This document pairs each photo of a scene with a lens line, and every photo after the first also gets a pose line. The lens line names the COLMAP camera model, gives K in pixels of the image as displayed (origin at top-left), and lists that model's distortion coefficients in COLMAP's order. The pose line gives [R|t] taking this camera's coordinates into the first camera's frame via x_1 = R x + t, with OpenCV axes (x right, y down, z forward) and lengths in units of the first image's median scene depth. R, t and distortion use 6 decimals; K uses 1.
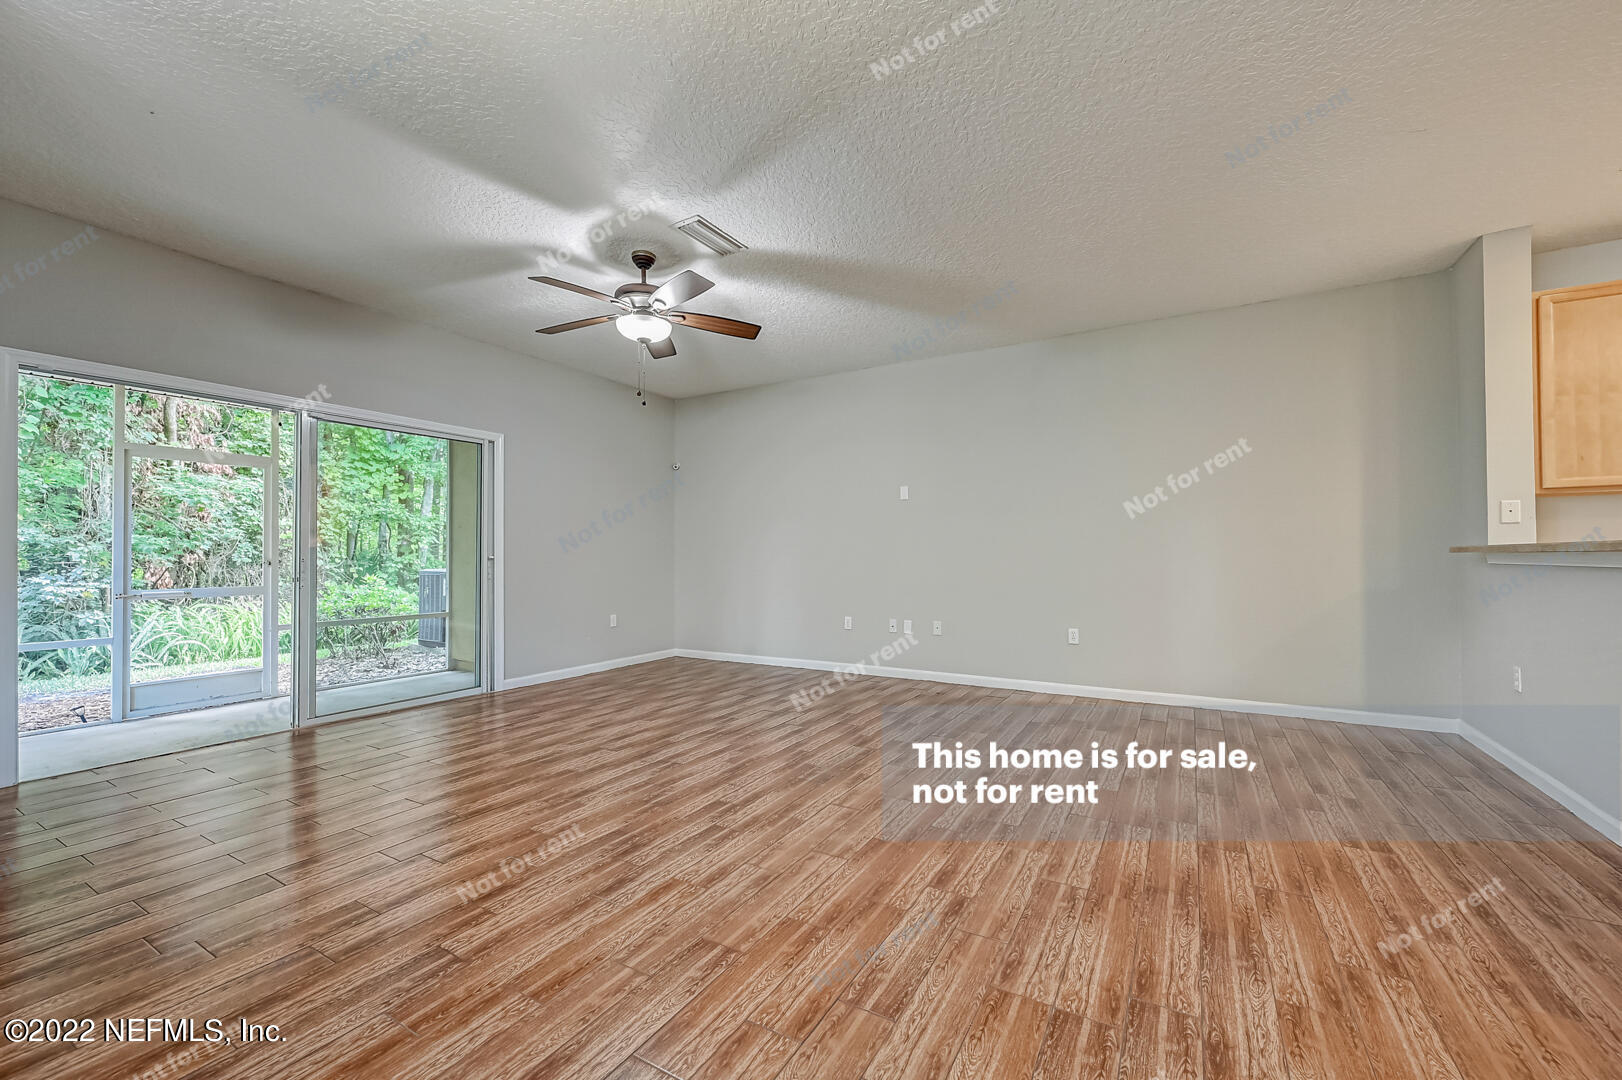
lens RADIAL K [[652.7, 0, 815.0], [0, 652.7, 544.9], [0, 0, 1]] dist [0.007031, -0.000086]
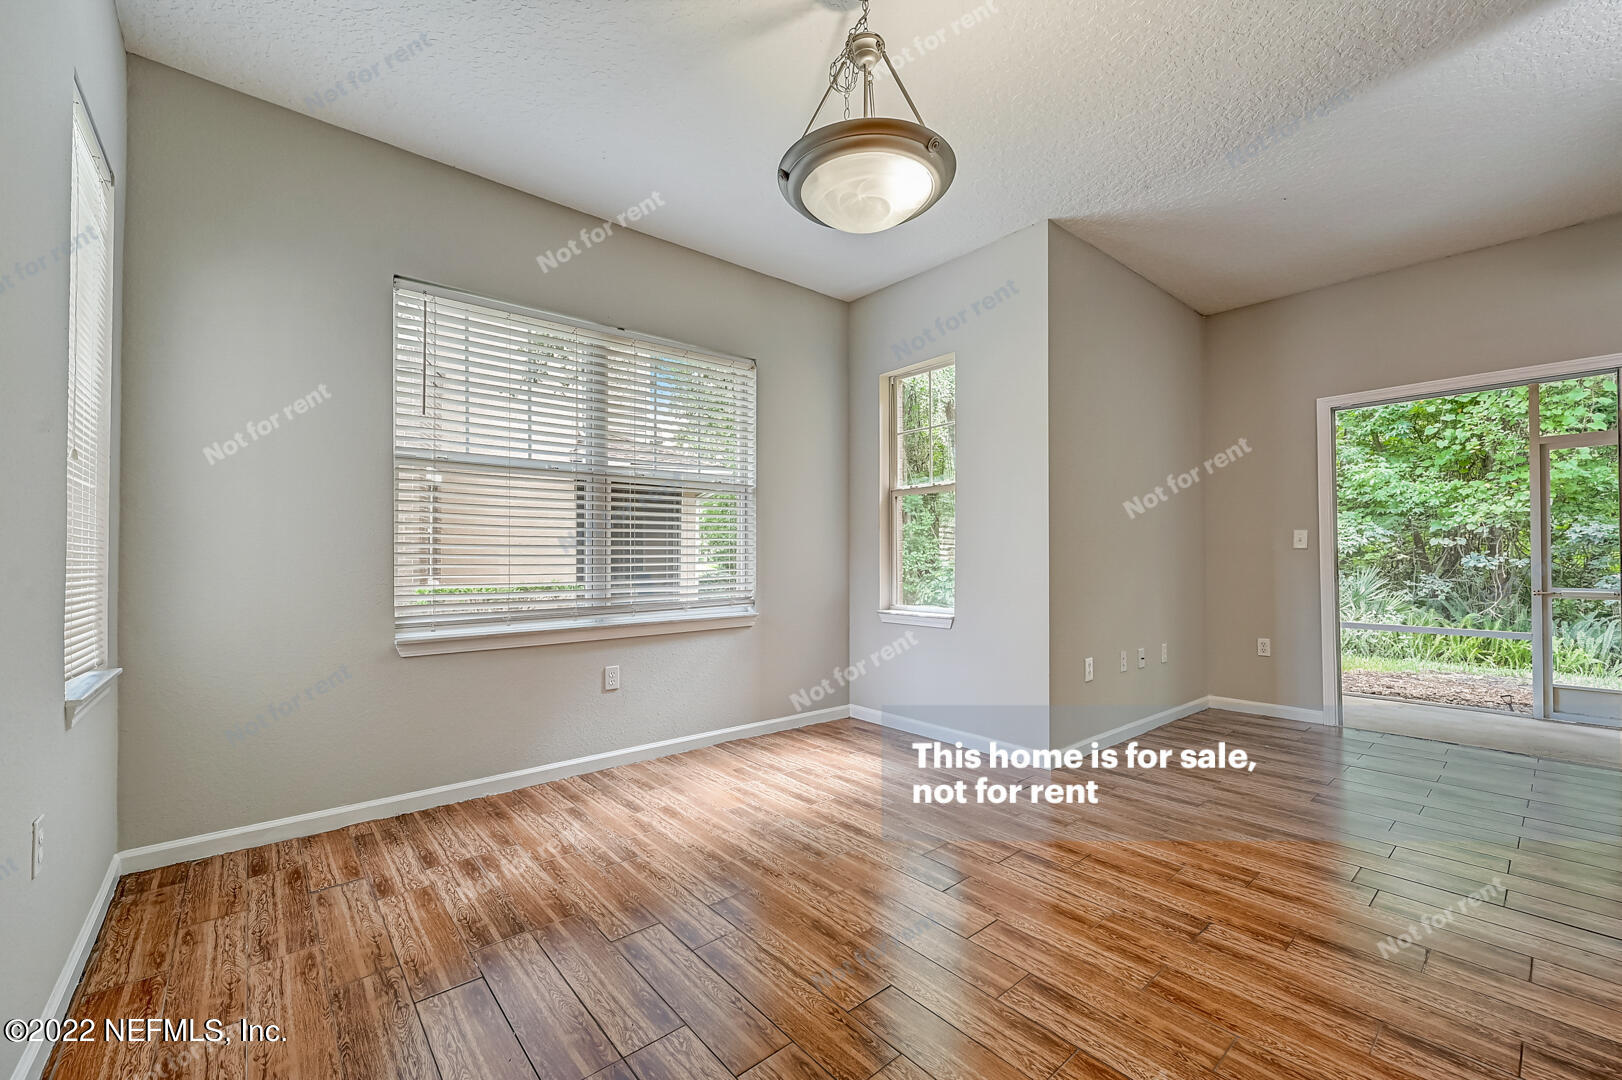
lens RADIAL K [[652.7, 0, 815.5], [0, 652.7, 547.1], [0, 0, 1]] dist [0.007031, -0.000086]
pose [[-0.317059, -0.010056, -0.948353, 0.141163], [0.016833, 0.999727, -0.016228, 0.003708], [0.948257, -0.021108, -0.316803, 0.167341]]
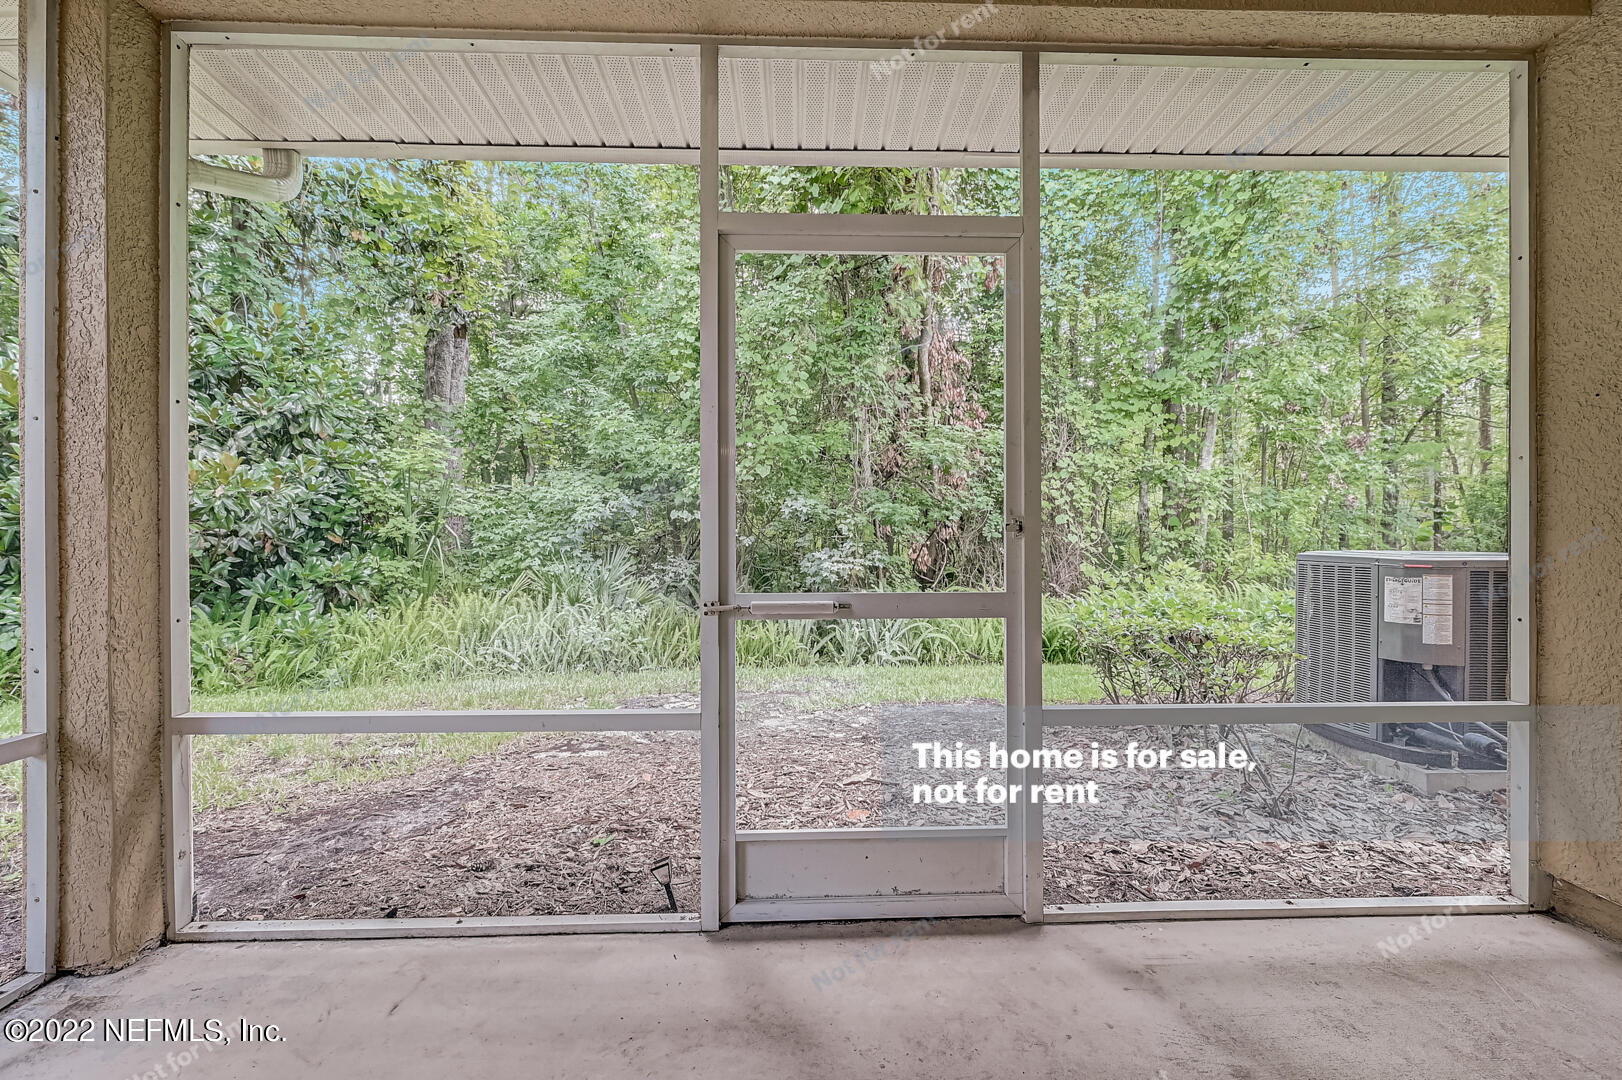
lens RADIAL K [[652.7, 0, 807.9], [0, 652.7, 536.0], [0, 0, 1]] dist [0.007031, -0.000086]
pose [[0.531224, -0.001054, -0.847231, -0.407331], [0.014580, 0.999863, 0.007898, 0.019103], [0.847106, -0.016548, 0.531167, 0.496860]]
